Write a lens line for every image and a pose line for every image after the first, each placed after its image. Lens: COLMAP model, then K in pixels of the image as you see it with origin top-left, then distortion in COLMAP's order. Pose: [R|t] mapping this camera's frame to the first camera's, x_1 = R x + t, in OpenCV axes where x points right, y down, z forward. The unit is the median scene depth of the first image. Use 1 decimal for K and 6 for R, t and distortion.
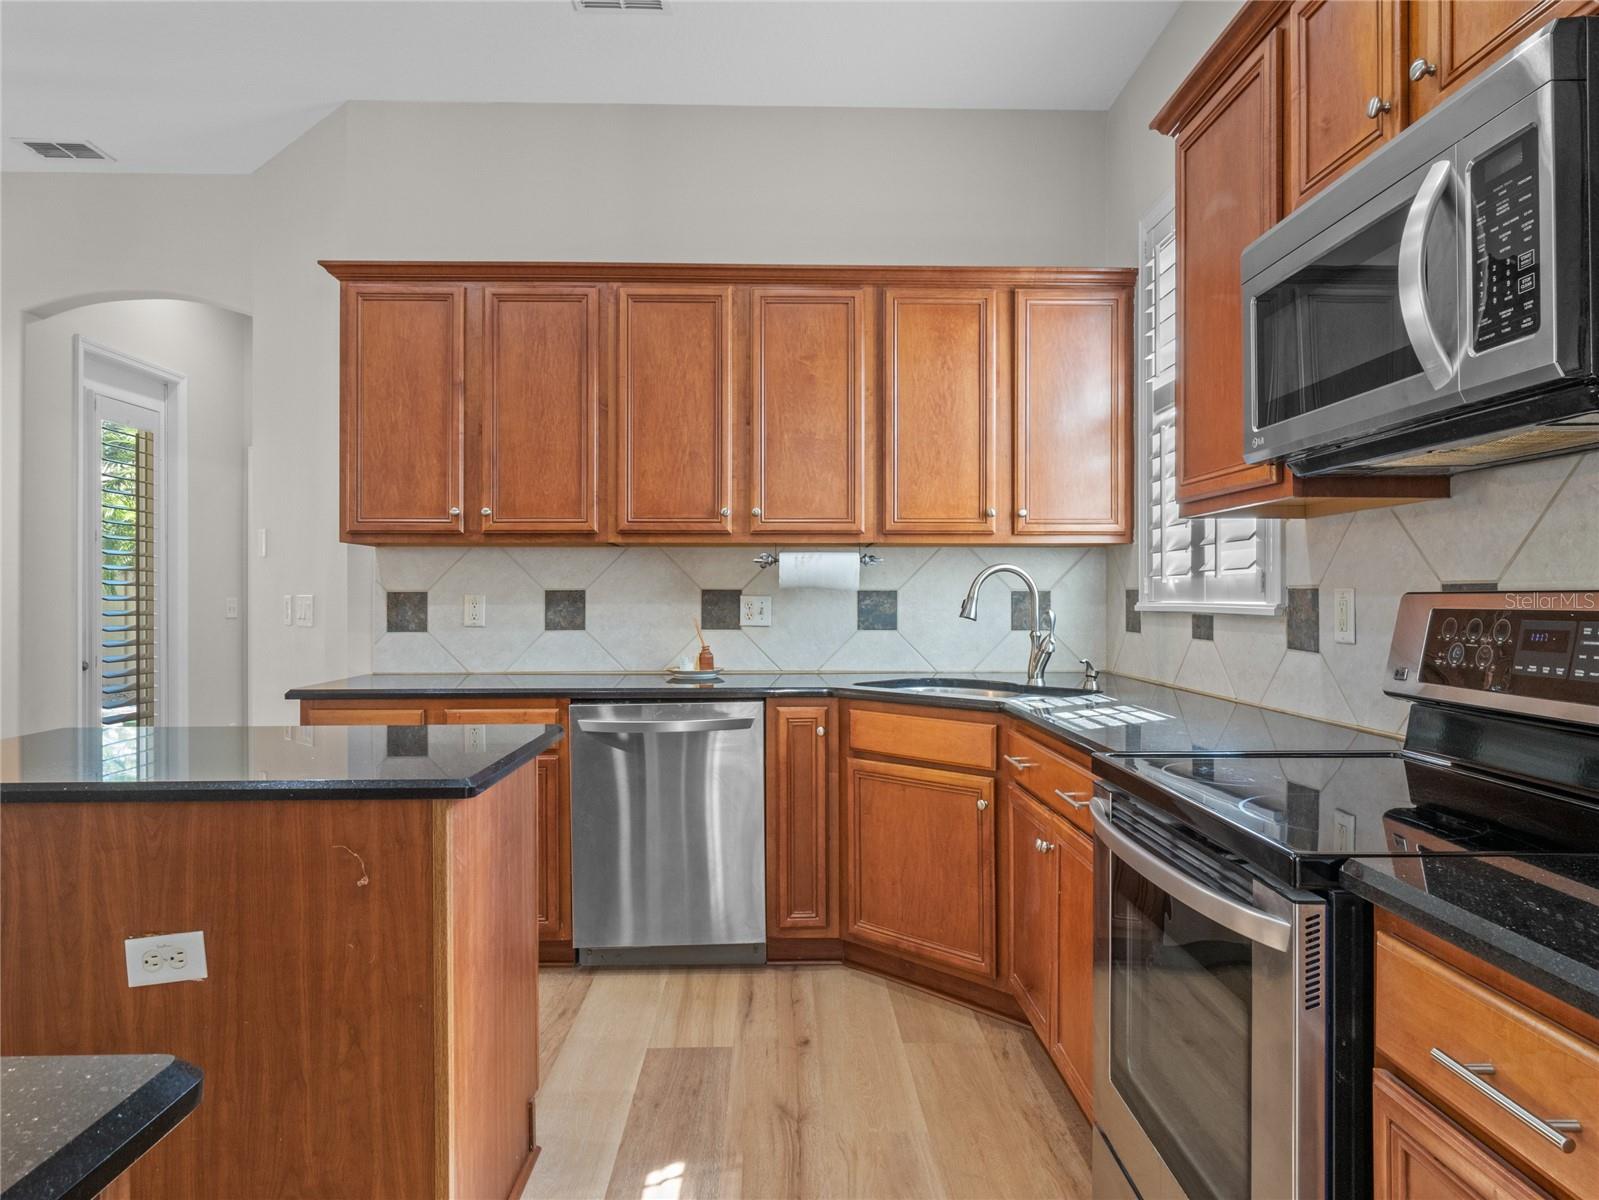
lens RADIAL K [[1031.5, 0, 804.0], [0, 1031.5, 595.2], [0, 0, 1]] dist [-0.003023, -0.001624]
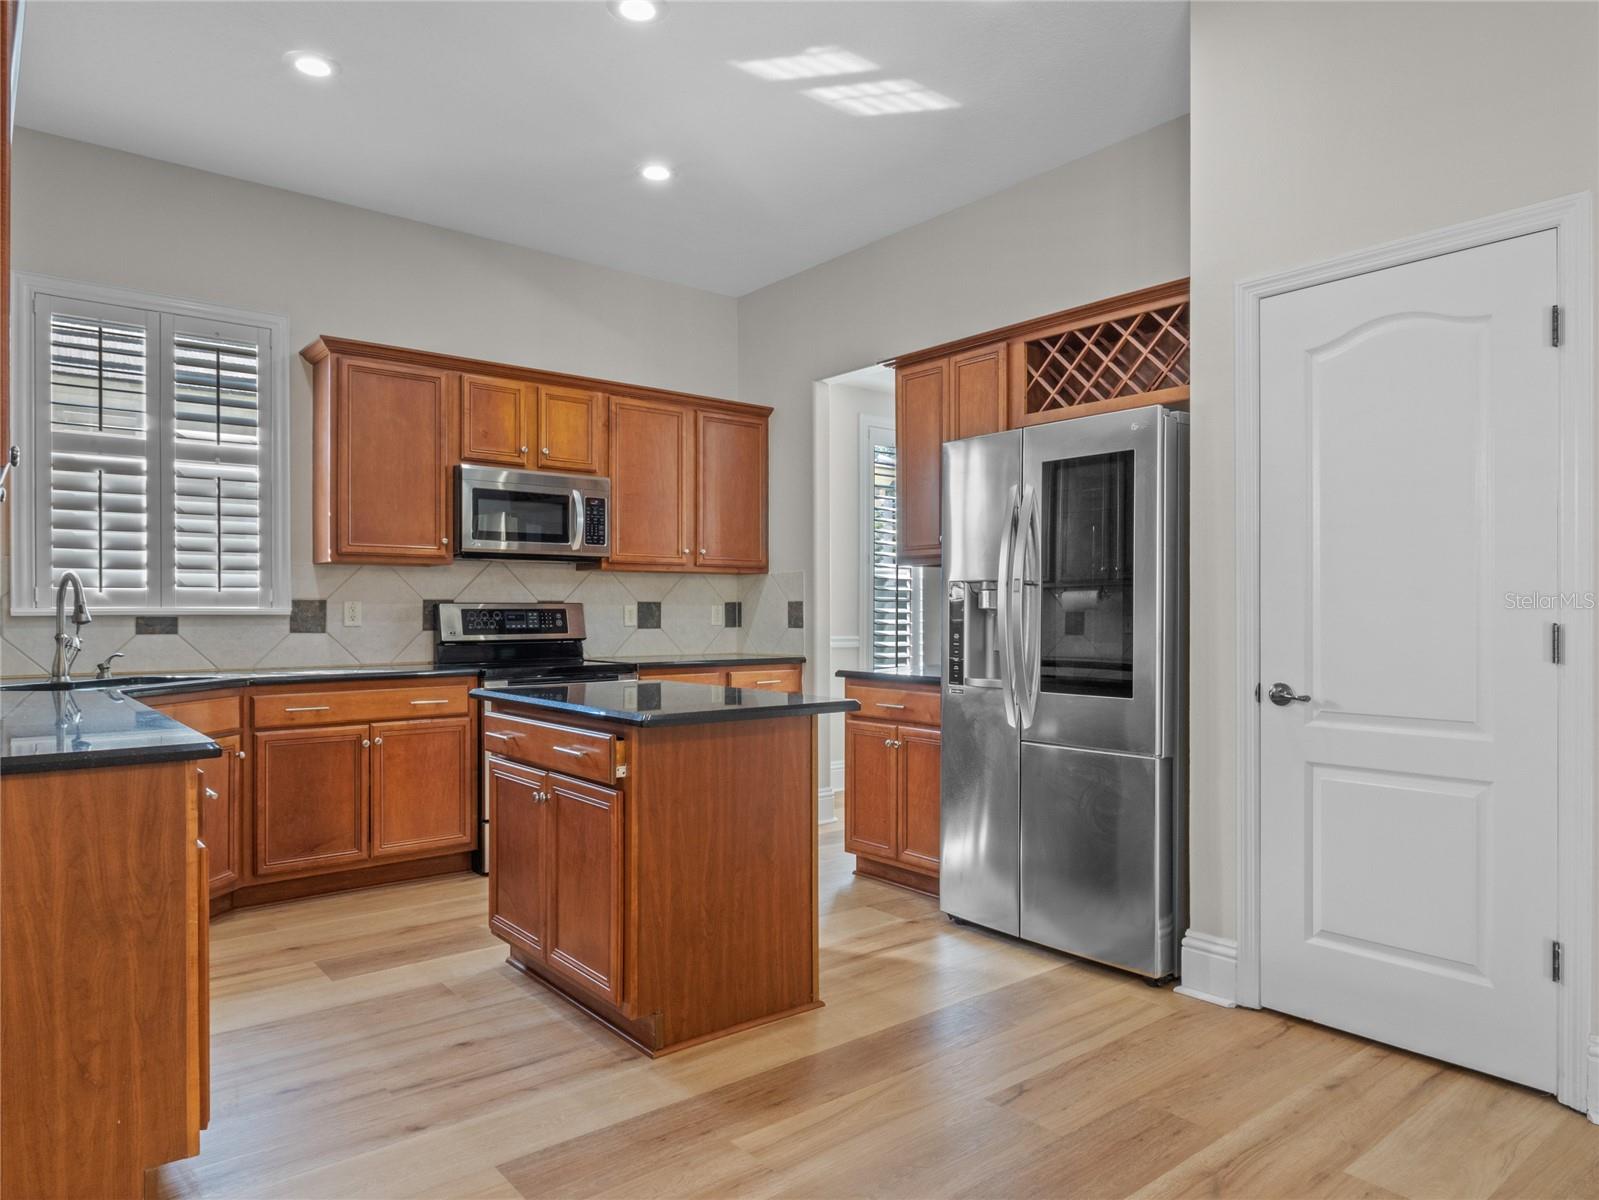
lens RADIAL K [[1028.1, 0, 805.4], [0, 1028.1, 609.1], [0, 0, 1]] dist [-0.000661, 0.001489]
pose [[-0.610734, 0.003464, 0.791828, -1.240223], [0.000724, 0.999992, -0.003817, 0.014168], [-0.791836, -0.001758, -0.610732, 1.126230]]
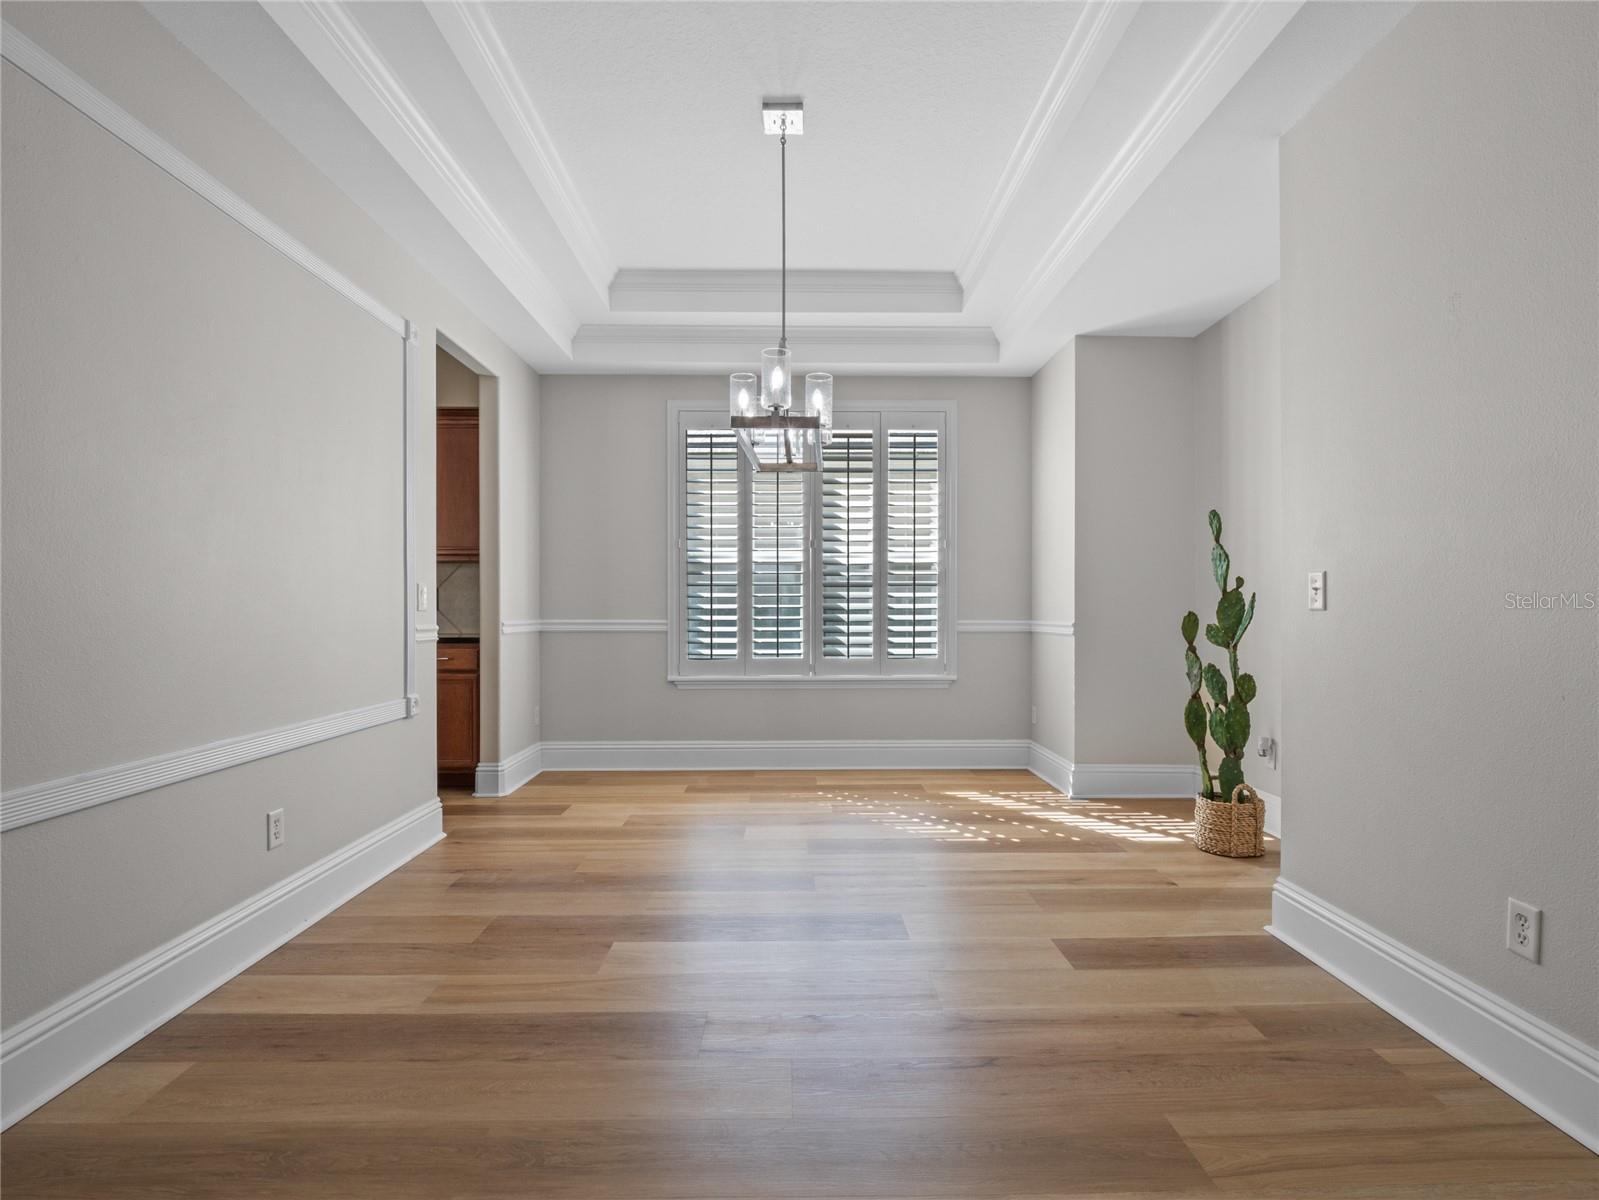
lens RADIAL K [[788.4, 0, 801.9], [0, 788.4, 608.2], [0, 0, 1]] dist [-0.002060, -0.011856]
pose [[0.012279, 0.000433, 0.999925, -1.274547], [-0.000493, 1.000000, -0.000427, 0.038132], [-0.999924, -0.000488, 0.012280, -0.604051]]
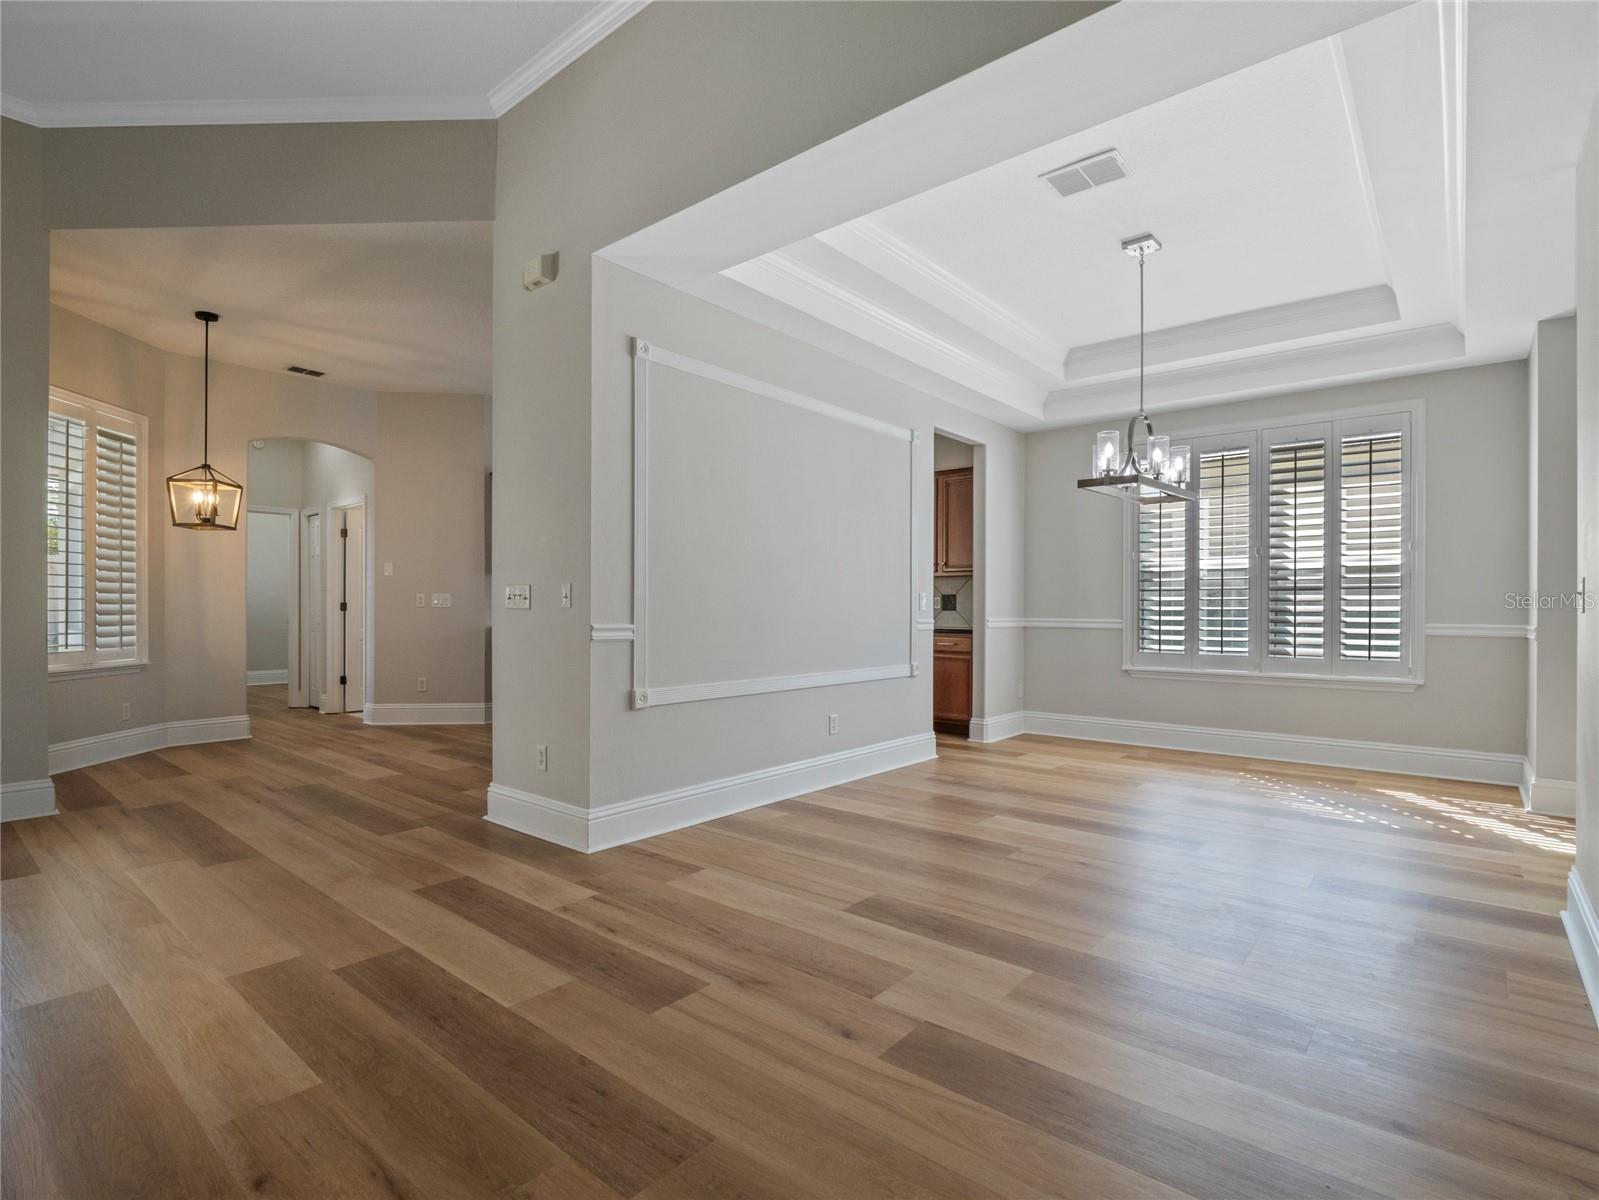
lens RADIAL K [[788.4, 0, 801.9], [0, 788.4, 608.2], [0, 0, 1]] dist [-0.002060, -0.011856]
pose [[0.665800, 0.003257, 0.746123, -1.667655], [-0.004916, 0.999988, 0.000022, 0.037735], [-0.746114, -0.003682, 0.665808, -1.035280]]
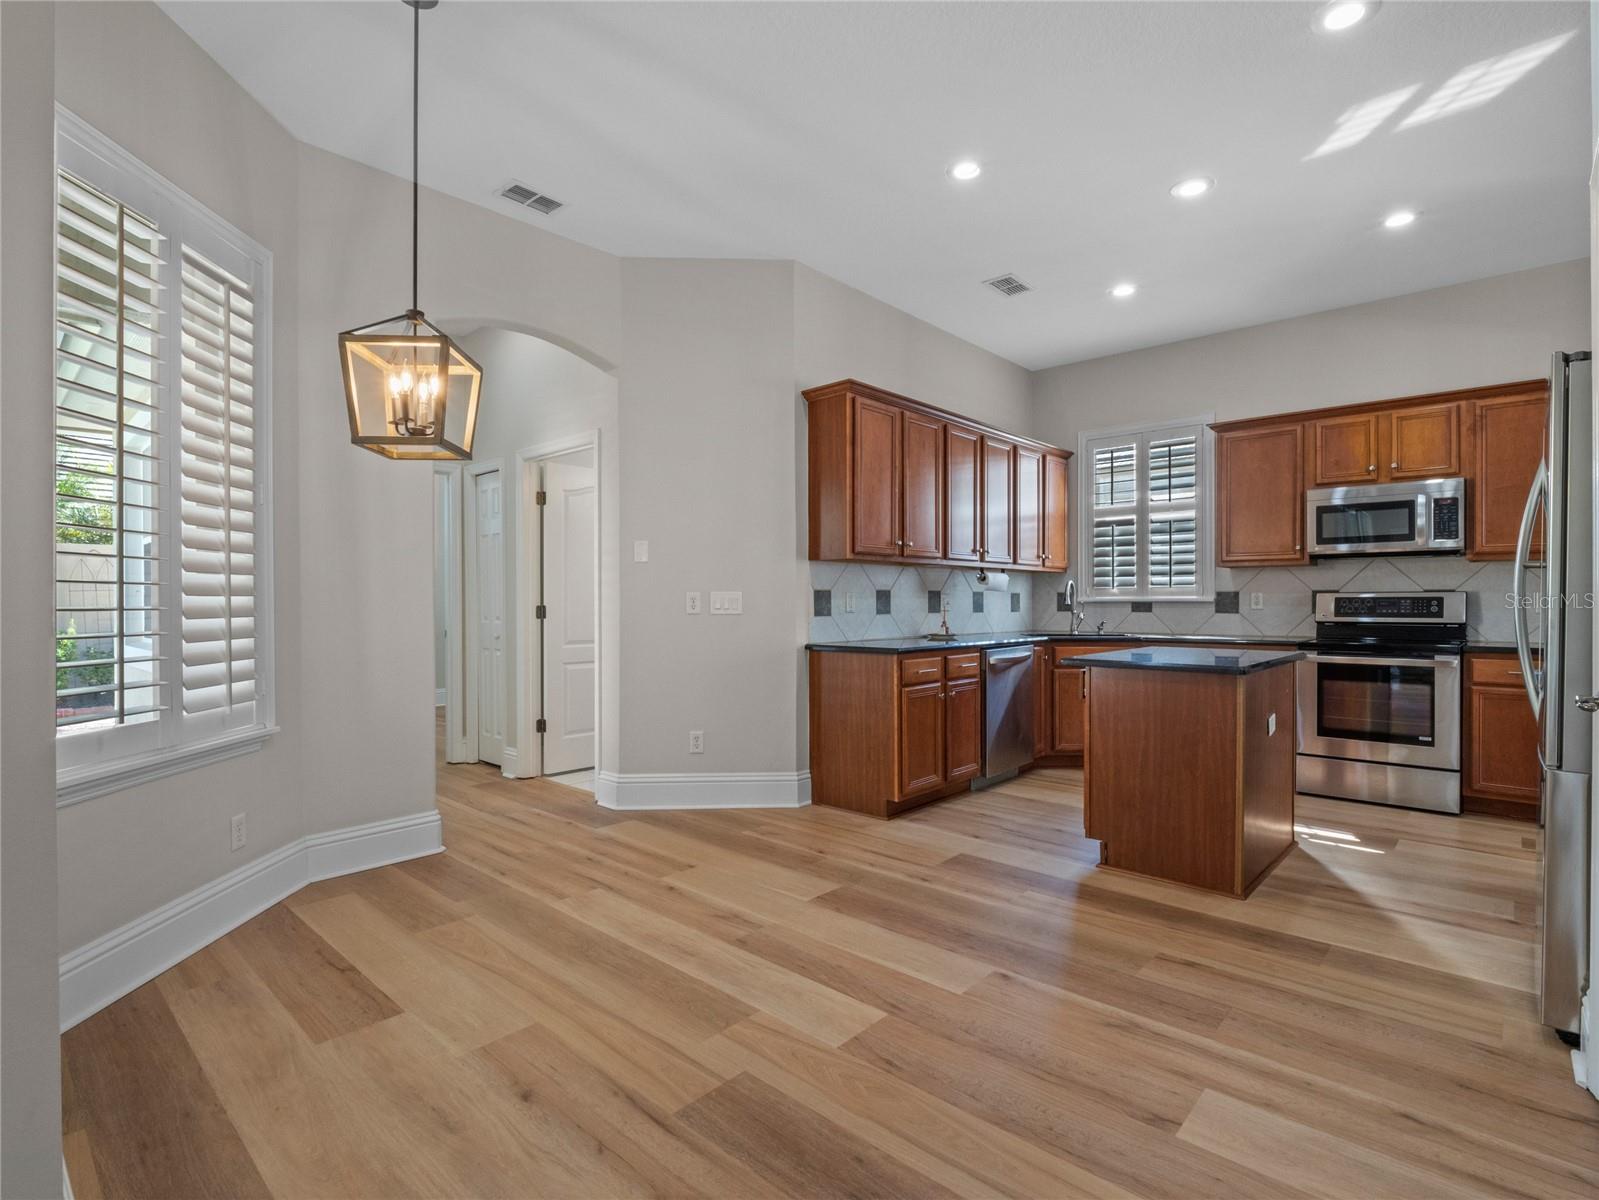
lens RADIAL K [[788.4, 0, 801.9], [0, 788.4, 608.2], [0, 0, 1]] dist [-0.002060, -0.011856]
pose [[0.698548, -0.006033, 0.715538, -1.552833], [-0.000656, 0.999959, 0.009072, 0.016090], [-0.715563, -0.006807, 0.698515, 0.233649]]
